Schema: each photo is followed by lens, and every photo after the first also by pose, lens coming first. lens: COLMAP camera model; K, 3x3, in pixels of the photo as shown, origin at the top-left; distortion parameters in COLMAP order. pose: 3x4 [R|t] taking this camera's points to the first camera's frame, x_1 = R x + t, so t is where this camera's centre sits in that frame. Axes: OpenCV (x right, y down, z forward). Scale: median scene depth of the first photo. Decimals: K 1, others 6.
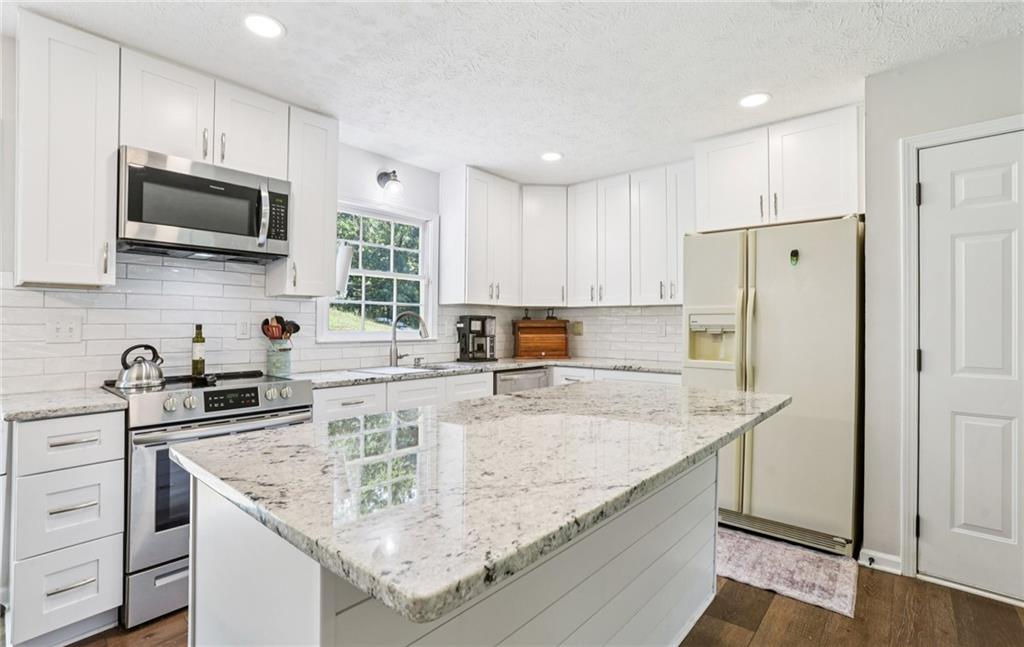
lens RADIAL K [[481.2, 0, 512.0], [0, 481.2, 323.5], [0, 0, 1]] dist [-0.066777, 0.030921]
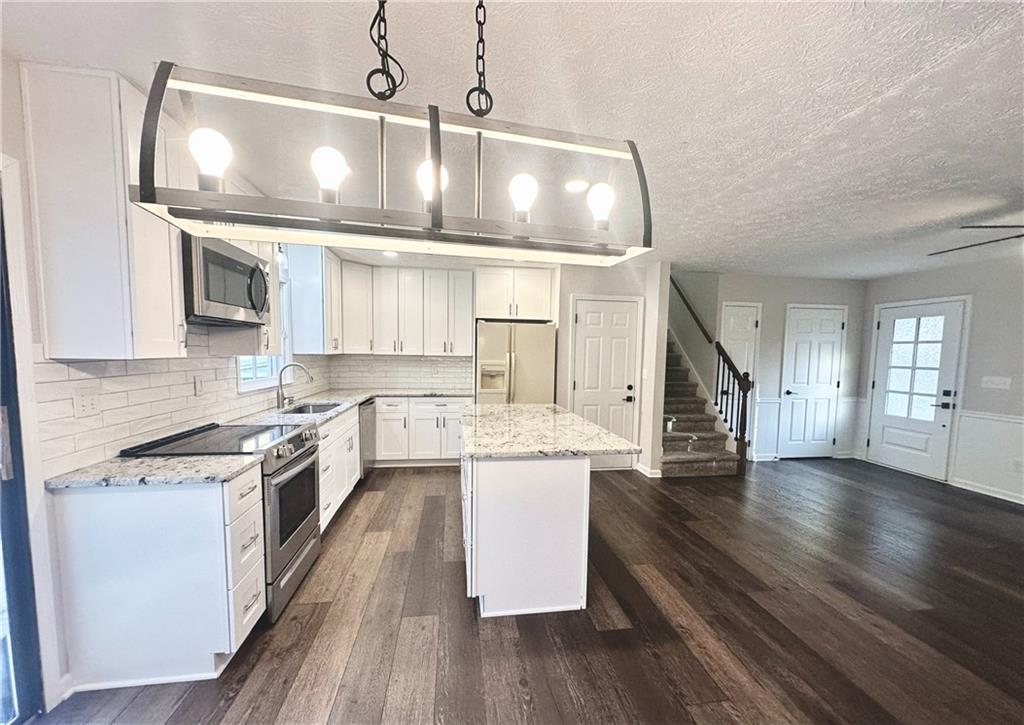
lens RADIAL K [[408.5, 0, 510.5], [0, 408.5, 382.4], [0, 0, 1]] dist [-0.000235, 0.000017]
pose [[0.659992, -0.047952, 0.749741, -0.641124], [-0.020107, 0.996476, 0.081433, -0.070874], [-0.751003, -0.068820, 0.656702, -0.117263]]
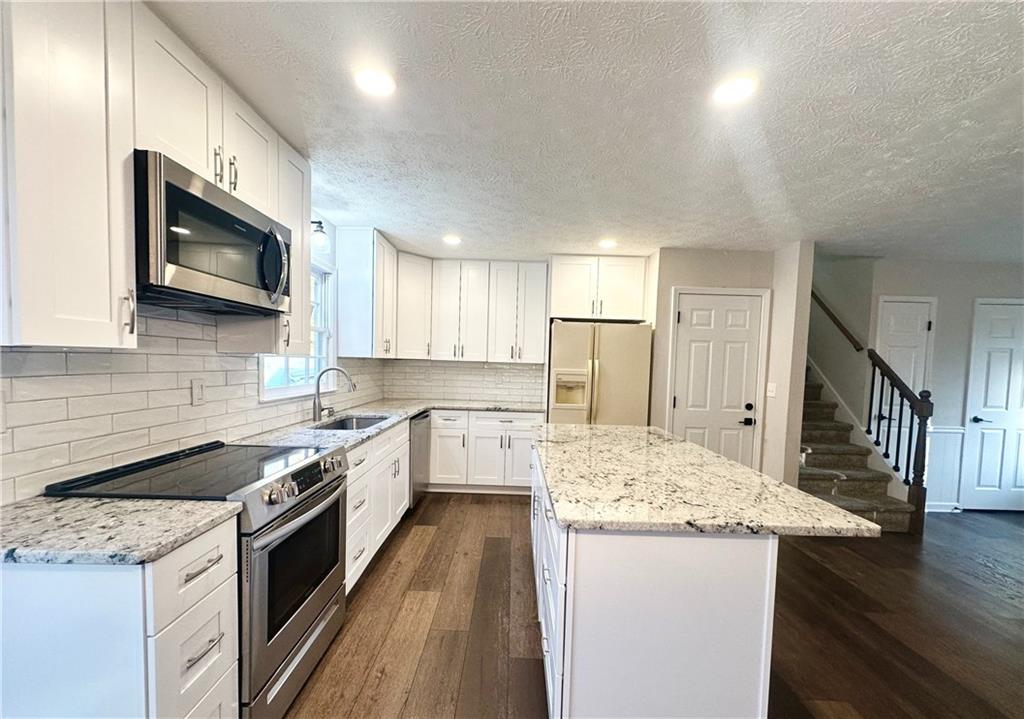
lens RADIAL K [[410.3, 0, 511.1], [0, 410.3, 380.8], [0, 0, 1]] dist [0.001212, 0.000018]
pose [[0.763130, -0.009247, 0.646179, -0.495559], [-0.032383, 0.998094, 0.052526, -0.052199], [-0.645433, -0.061009, 0.761376, 0.085236]]
